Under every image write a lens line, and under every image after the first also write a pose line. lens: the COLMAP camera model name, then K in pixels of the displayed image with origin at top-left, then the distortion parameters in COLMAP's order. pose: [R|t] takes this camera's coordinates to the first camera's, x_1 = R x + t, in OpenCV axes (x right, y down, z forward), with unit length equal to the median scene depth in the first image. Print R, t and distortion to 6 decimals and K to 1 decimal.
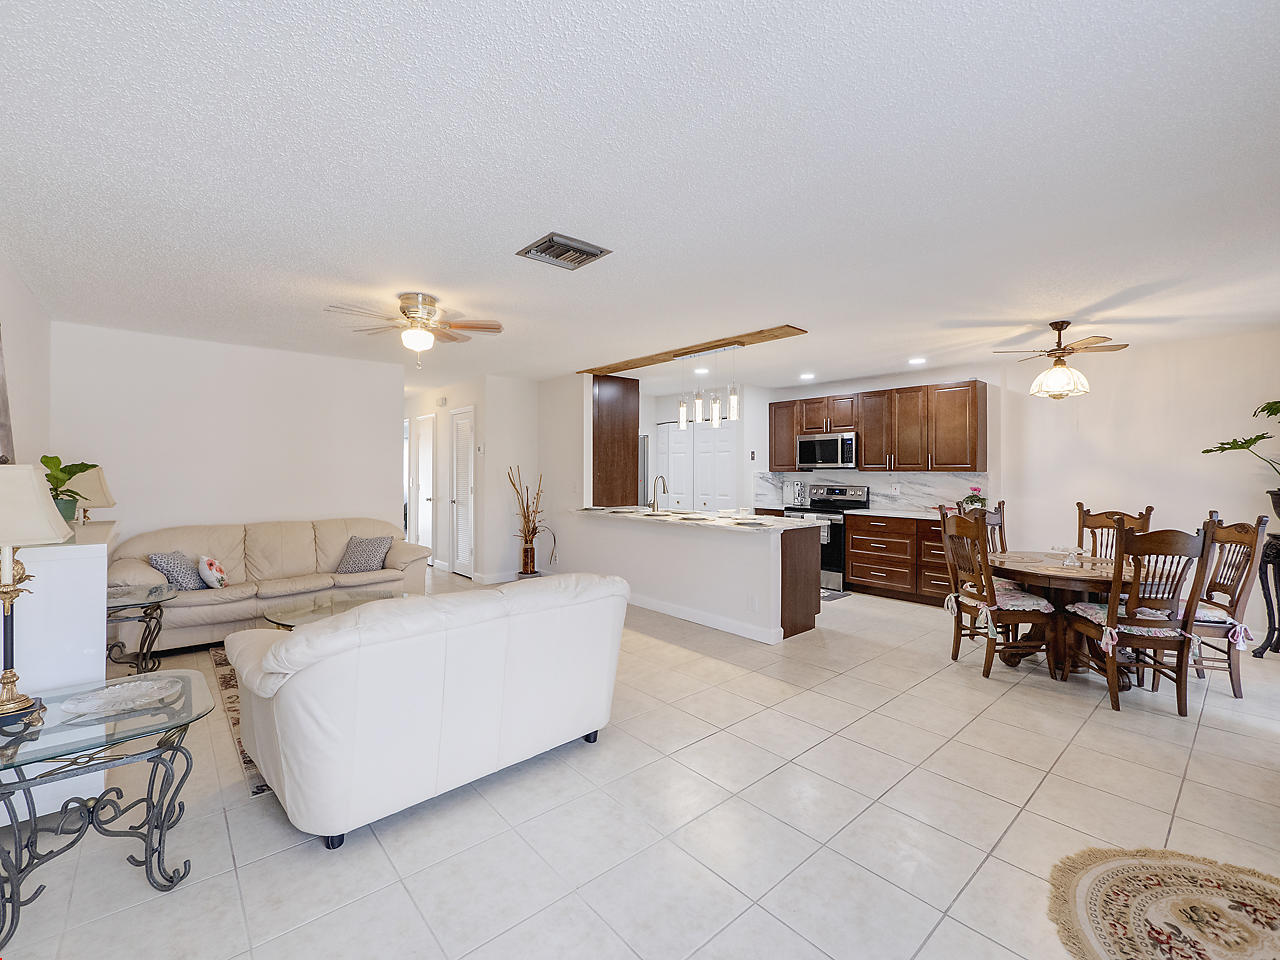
lens RADIAL K [[556.4, 0, 637.7], [0, 556.4, 472.0], [0, 0, 1]] dist [-0.000264, 0.000017]
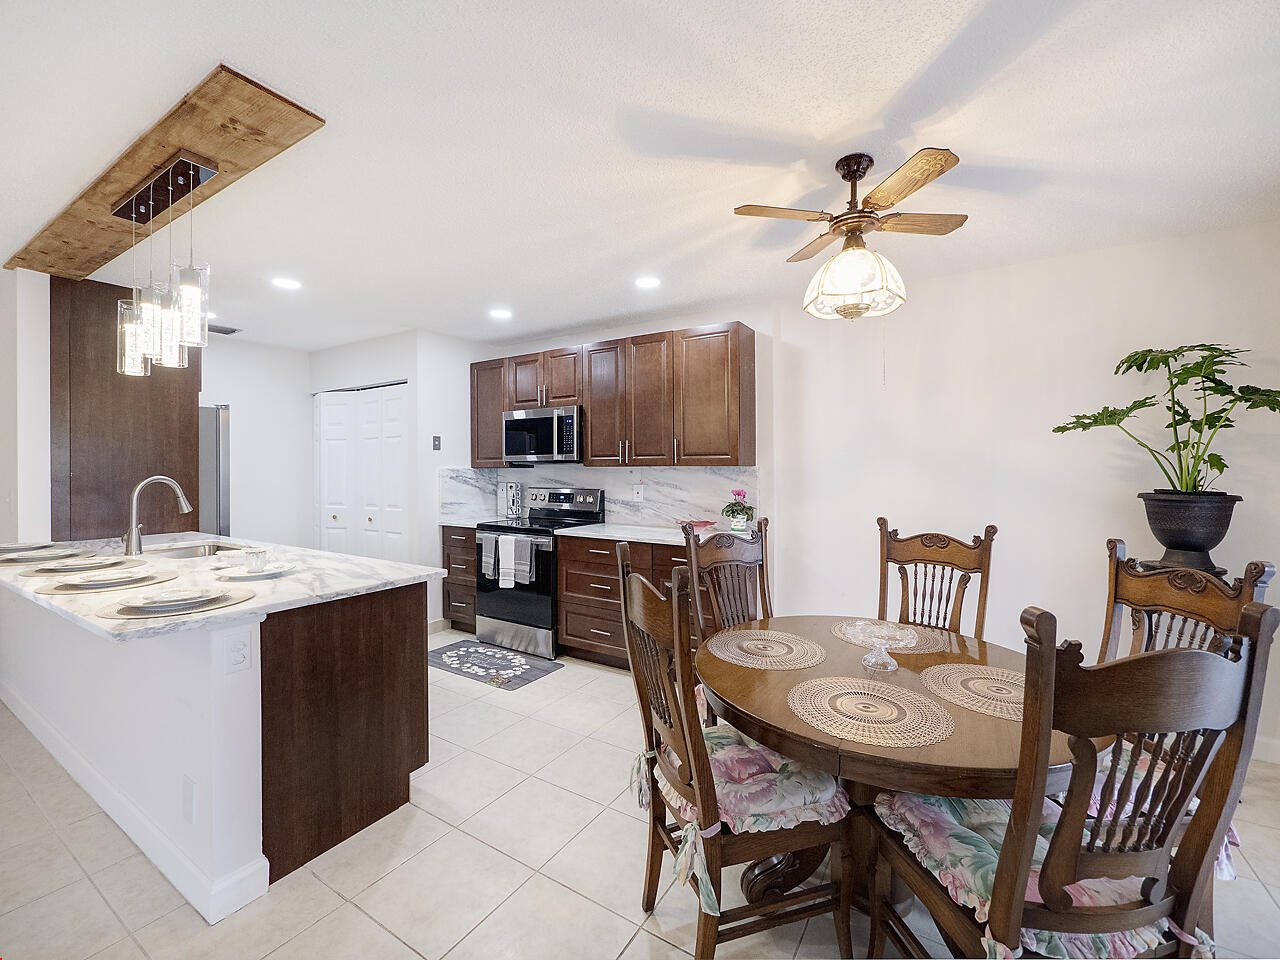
lens RADIAL K [[541.9, 0, 639.4], [0, 541.9, 472.5], [0, 0, 1]] dist [-0.004025, -0.000206]
pose [[0.957922, -0.008553, 0.286902, 0.313944], [0.006767, 0.999951, 0.007216, 0.001533], [-0.286949, -0.004971, 0.957933, 0.427036]]
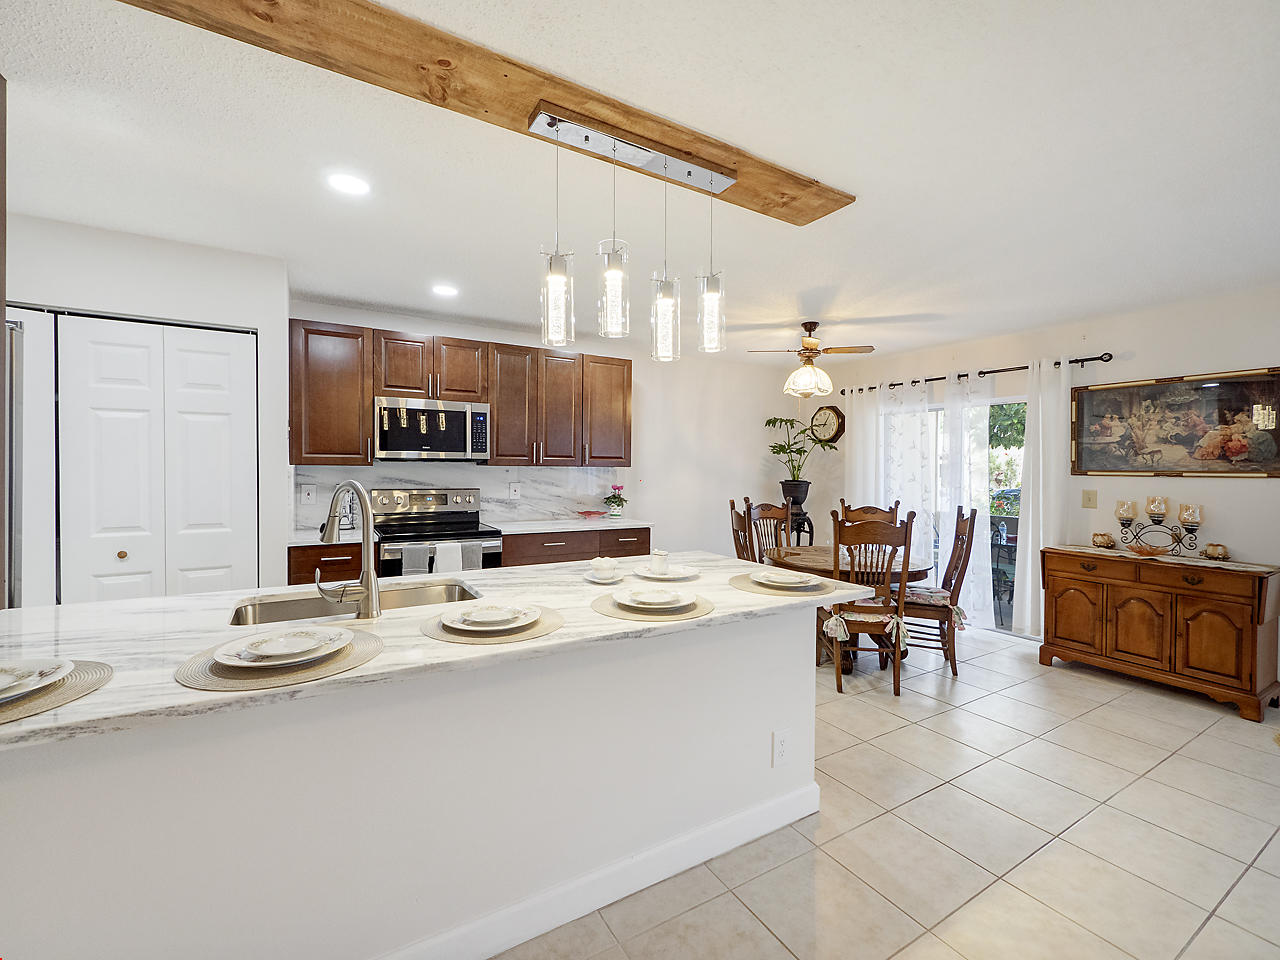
lens RADIAL K [[541.9, 0, 639.4], [0, 541.9, 472.5], [0, 0, 1]] dist [-0.004025, -0.000206]
pose [[0.180549, -0.011153, 0.983503, -0.205767], [-0.007997, 0.999886, 0.012807, -0.003262], [-0.983534, -0.010178, 0.180439, 0.810169]]
